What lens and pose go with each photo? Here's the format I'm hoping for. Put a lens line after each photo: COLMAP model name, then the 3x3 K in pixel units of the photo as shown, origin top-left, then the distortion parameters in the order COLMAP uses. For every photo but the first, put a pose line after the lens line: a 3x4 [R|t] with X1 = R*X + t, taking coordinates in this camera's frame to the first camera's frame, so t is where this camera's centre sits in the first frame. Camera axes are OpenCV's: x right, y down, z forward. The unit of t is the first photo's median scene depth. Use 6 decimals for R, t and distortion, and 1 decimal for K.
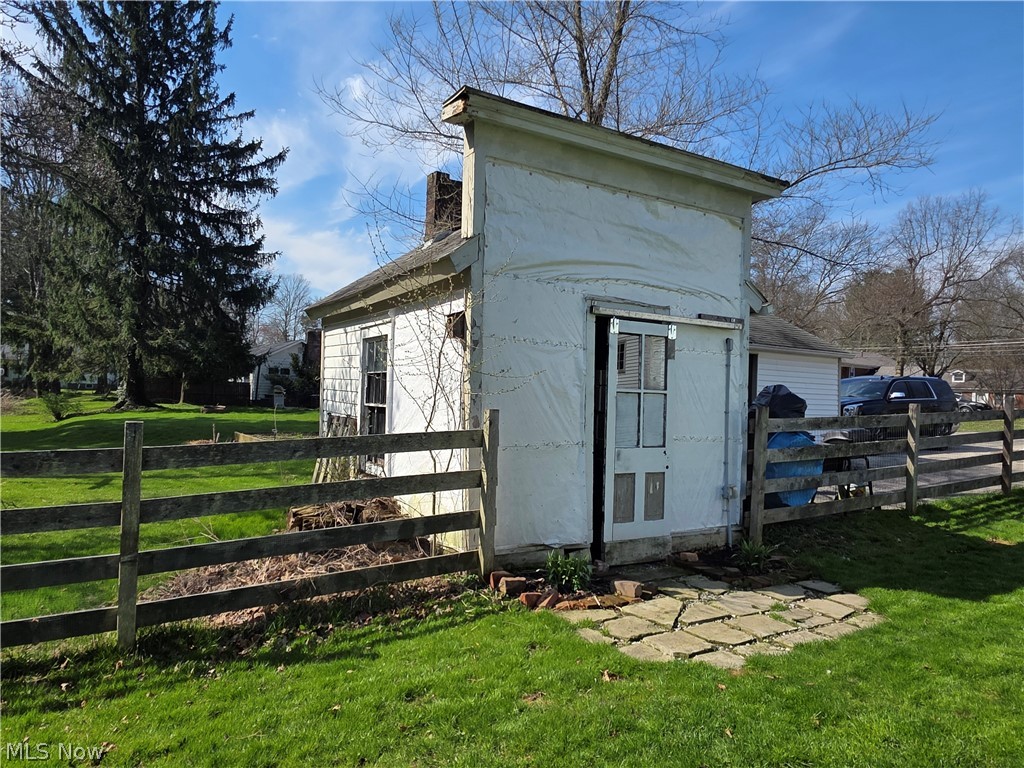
lens RADIAL K [[629.1, 0, 512.0], [0, 629.1, 384.0], [0, 0, 1]] dist [-0.001231, -0.000496]
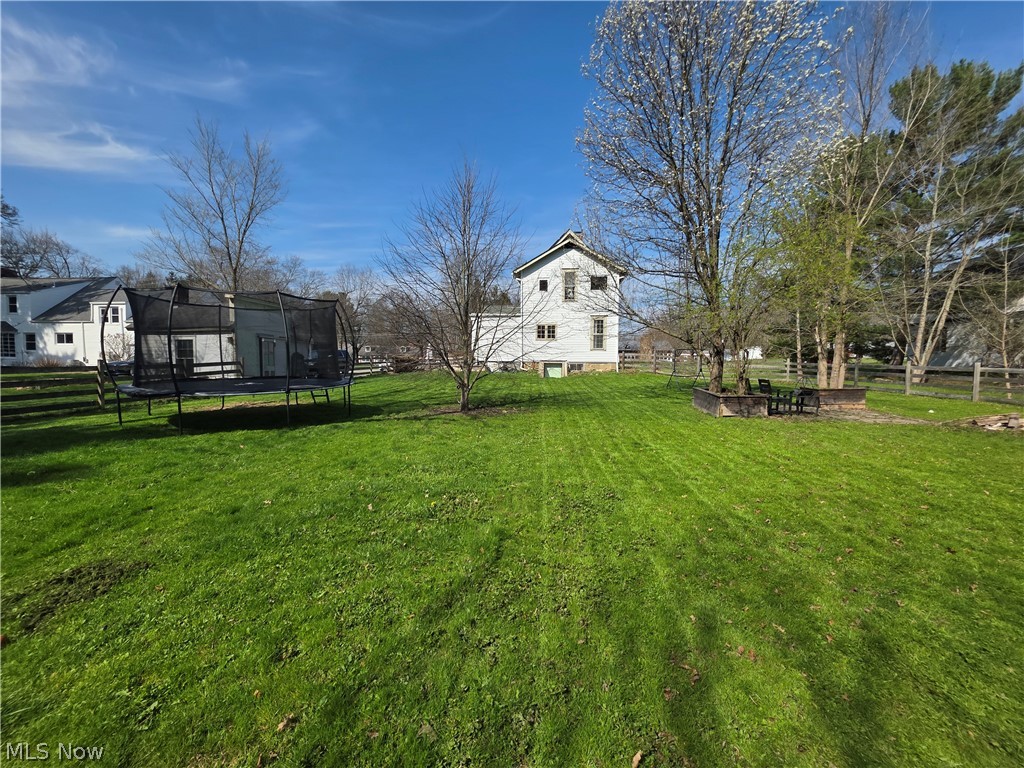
lens RADIAL K [[409.2, 0, 512.0], [0, 409.2, 384.0], [0, 0, 1]] dist [0.000756, -0.000046]
pose [[0.595679, -0.069069, 0.800247, -1.156002], [0.008551, 0.996785, 0.079667, 0.009675], [-0.803177, -0.040613, 0.594355, -2.245049]]
